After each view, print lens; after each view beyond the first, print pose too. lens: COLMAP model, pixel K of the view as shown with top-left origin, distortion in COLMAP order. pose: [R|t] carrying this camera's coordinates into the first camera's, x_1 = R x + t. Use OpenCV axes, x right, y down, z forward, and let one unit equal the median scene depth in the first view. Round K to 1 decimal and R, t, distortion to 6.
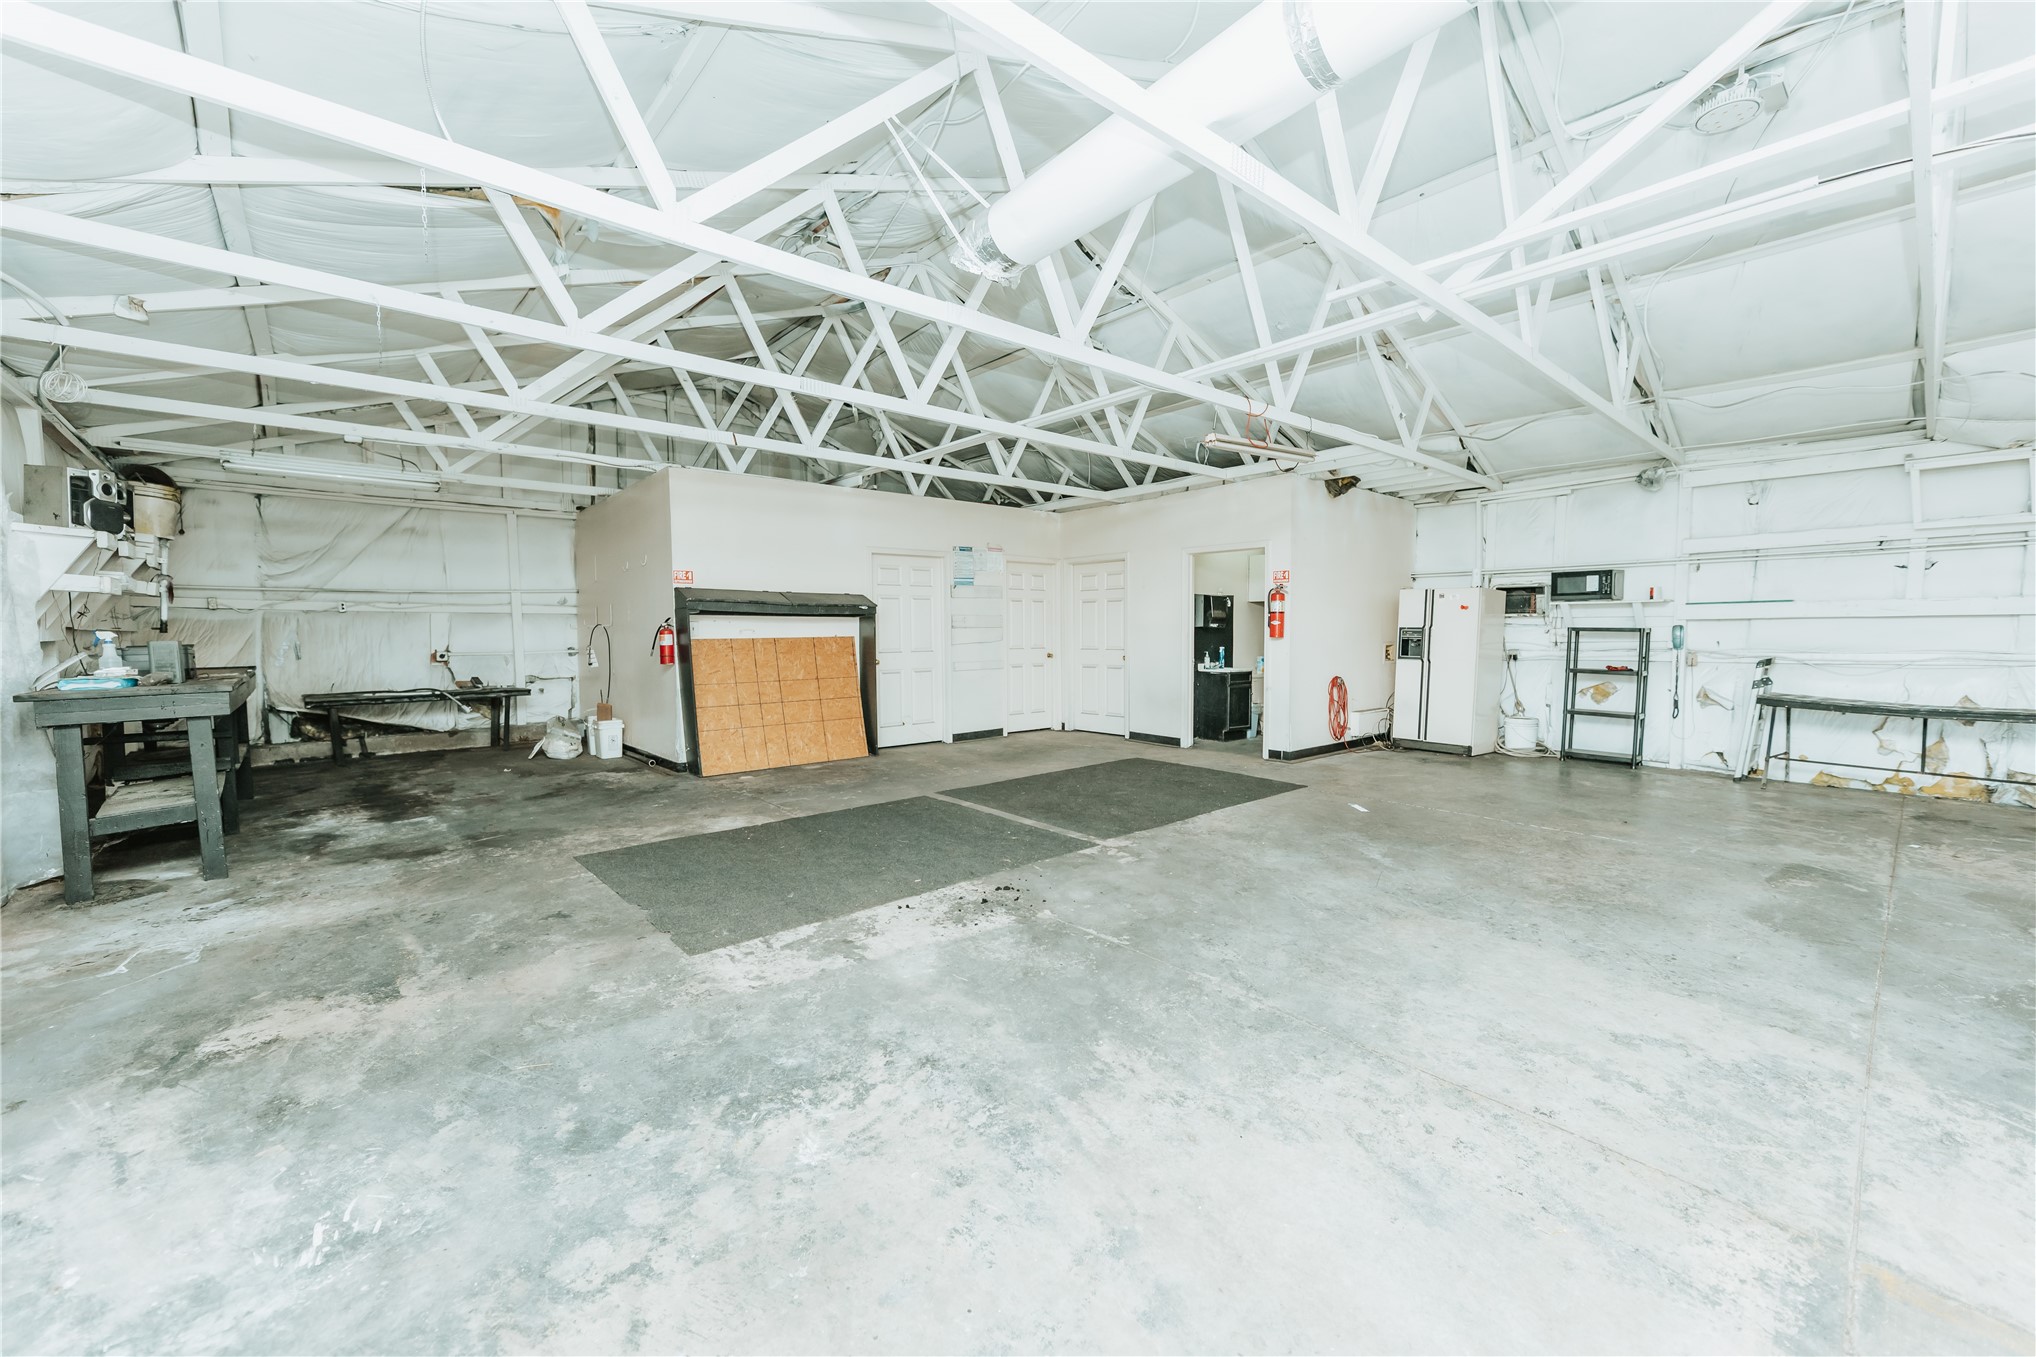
lens RADIAL K [[816.2, 0, 1019.0], [0, 816.2, 689.6], [0, 0, 1]] dist [-0.001285, 0.000932]
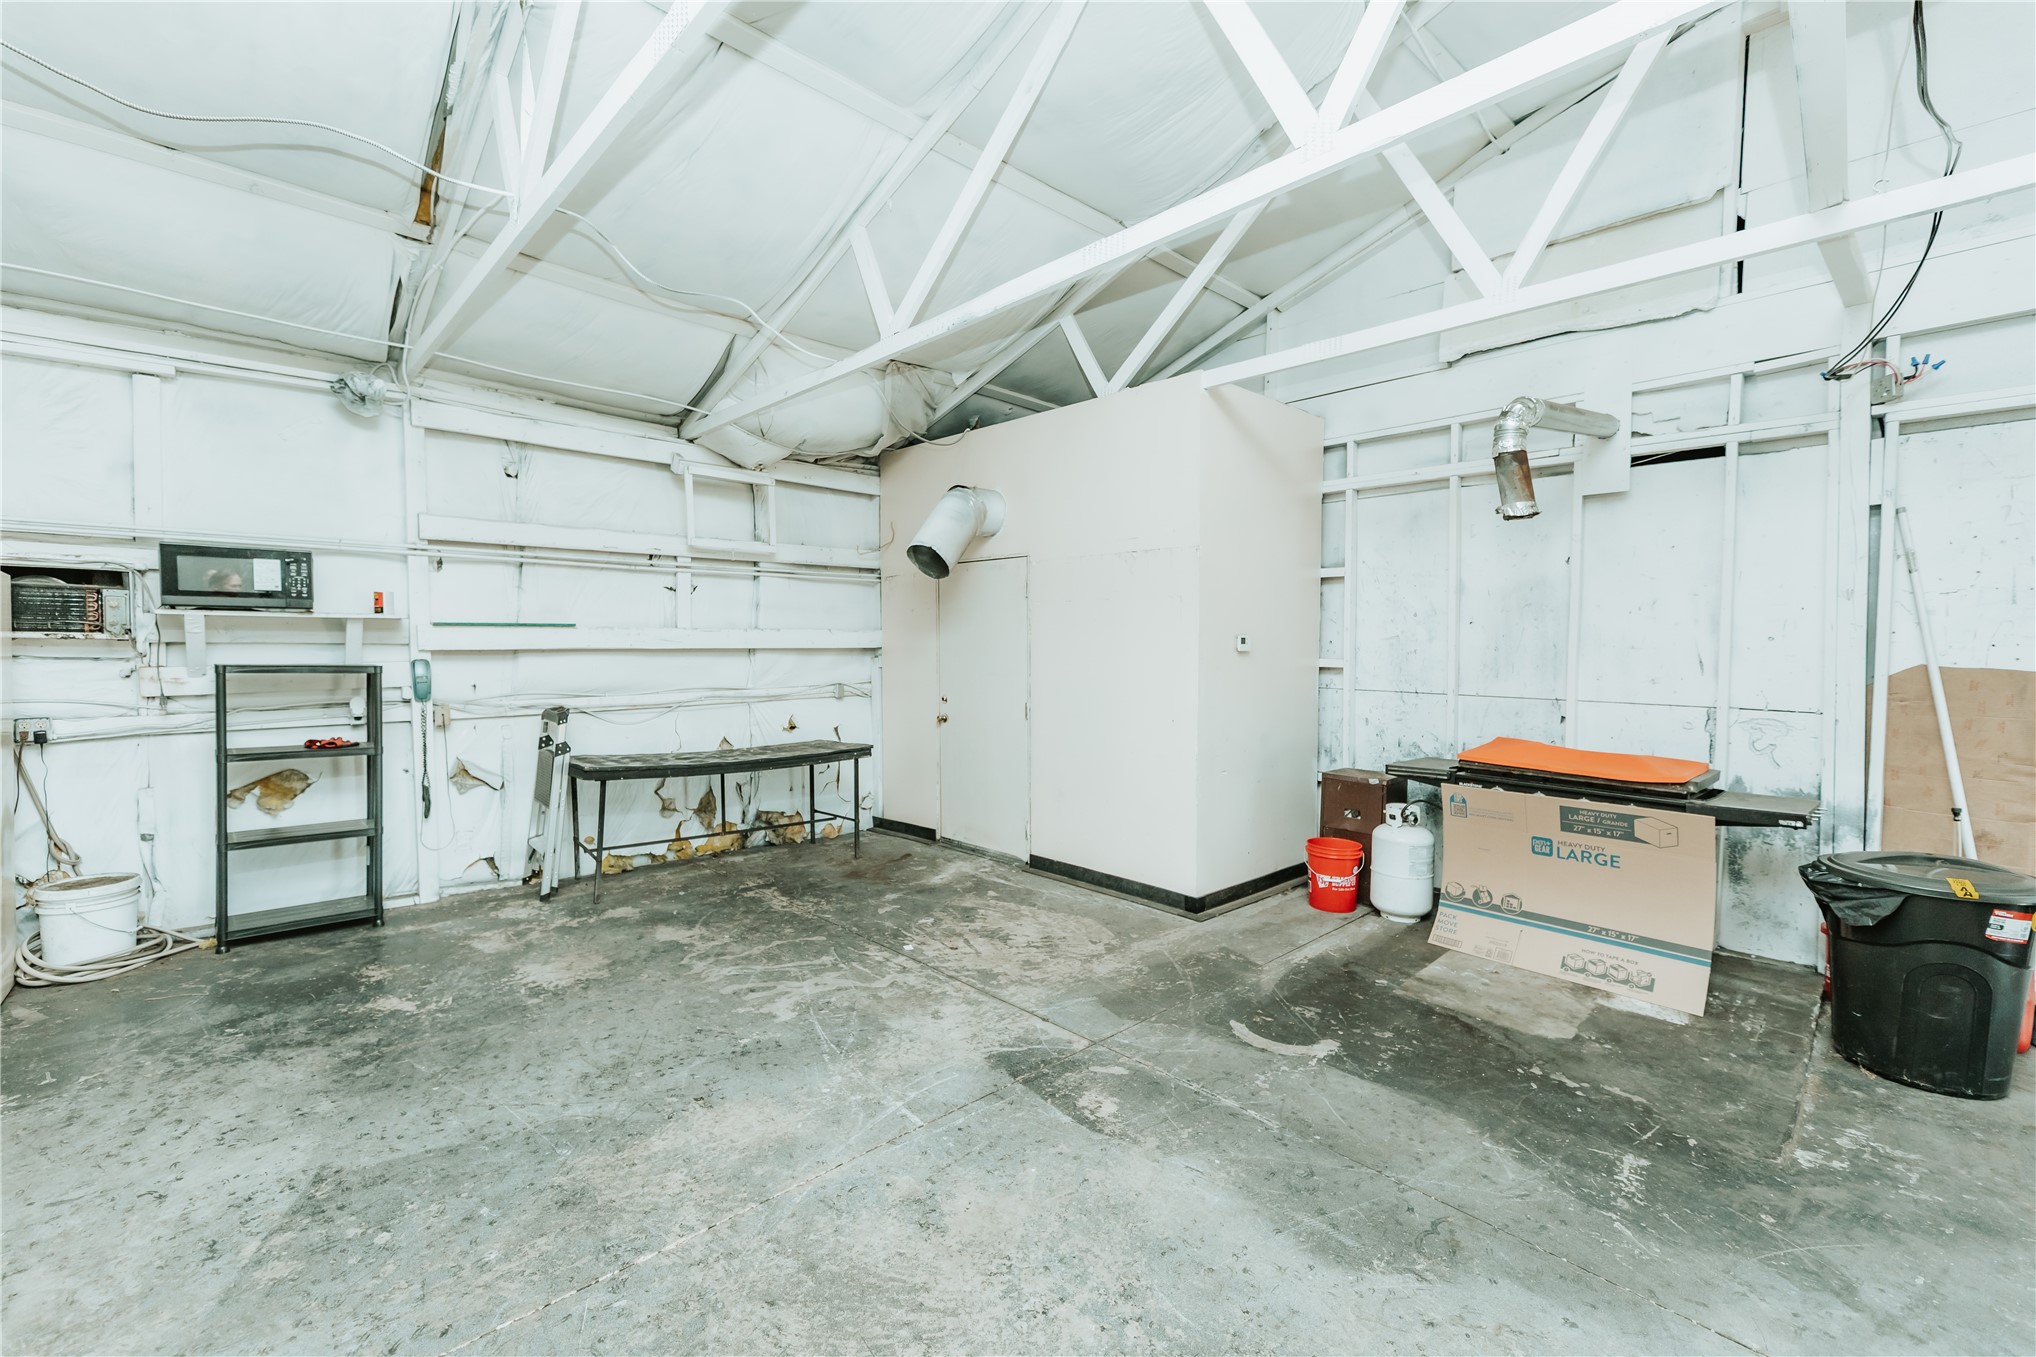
lens RADIAL K [[816.2, 0, 1019.8], [0, 816.2, 673.7], [0, 0, 1]] dist [-0.001285, 0.000932]
pose [[-0.058458, -0.035482, 0.997659, 0.197382], [0.059285, 0.997481, 0.038949, -0.065761], [-0.996528, 0.061423, -0.056207, 0.598618]]
